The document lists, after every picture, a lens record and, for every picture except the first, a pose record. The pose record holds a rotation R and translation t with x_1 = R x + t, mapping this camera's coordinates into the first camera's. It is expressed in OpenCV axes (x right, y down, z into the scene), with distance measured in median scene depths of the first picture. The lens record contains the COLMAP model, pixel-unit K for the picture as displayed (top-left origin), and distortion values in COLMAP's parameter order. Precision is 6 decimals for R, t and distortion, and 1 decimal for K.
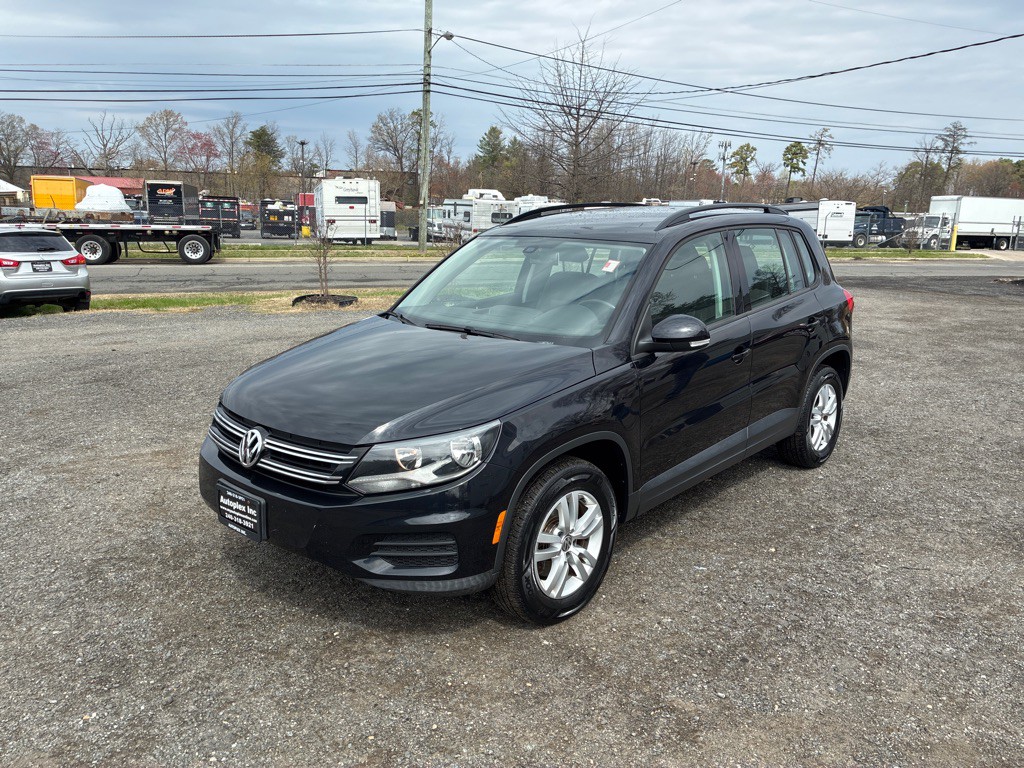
lens RADIAL K [[772.4, 0, 519.1], [0, 772.4, 379.3], [0, 0, 1]] dist [0.041987, -0.049211]
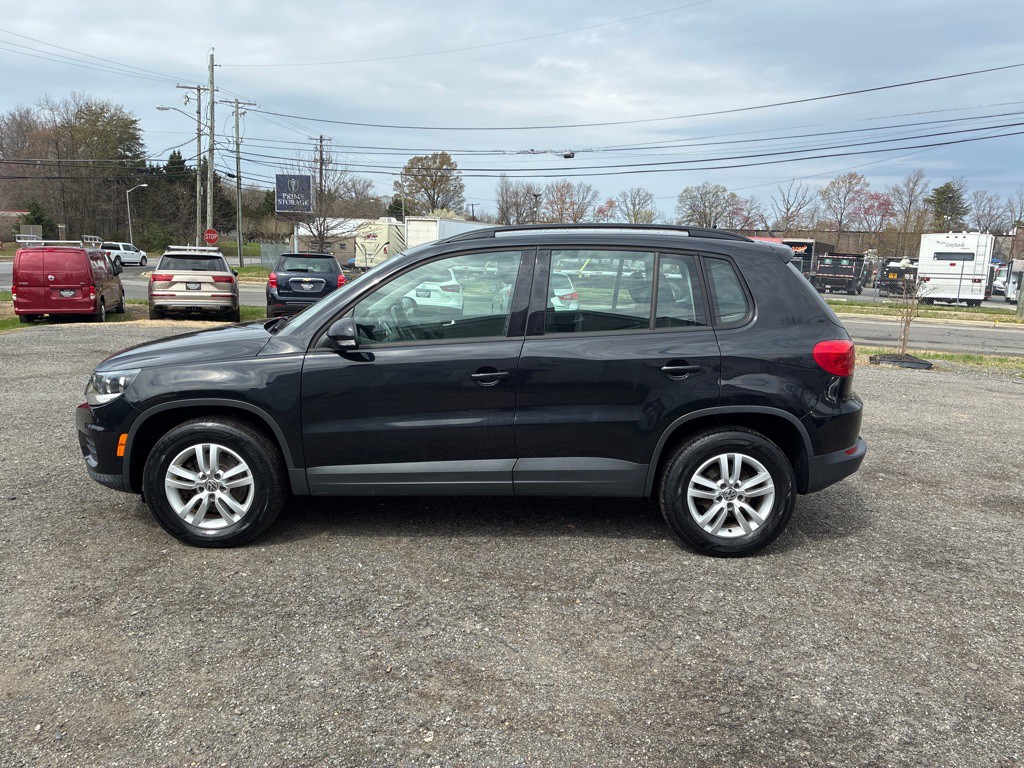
lens RADIAL K [[772.4, 0, 520.4], [0, 772.4, 384.0], [0, 0, 1]] dist [0.041987, -0.049211]
pose [[0.680174, 0.131014, -0.721248, 0.126388], [-0.180365, 0.983562, 0.008571, -0.004754], [0.710515, 0.124258, 0.692624, 0.046980]]
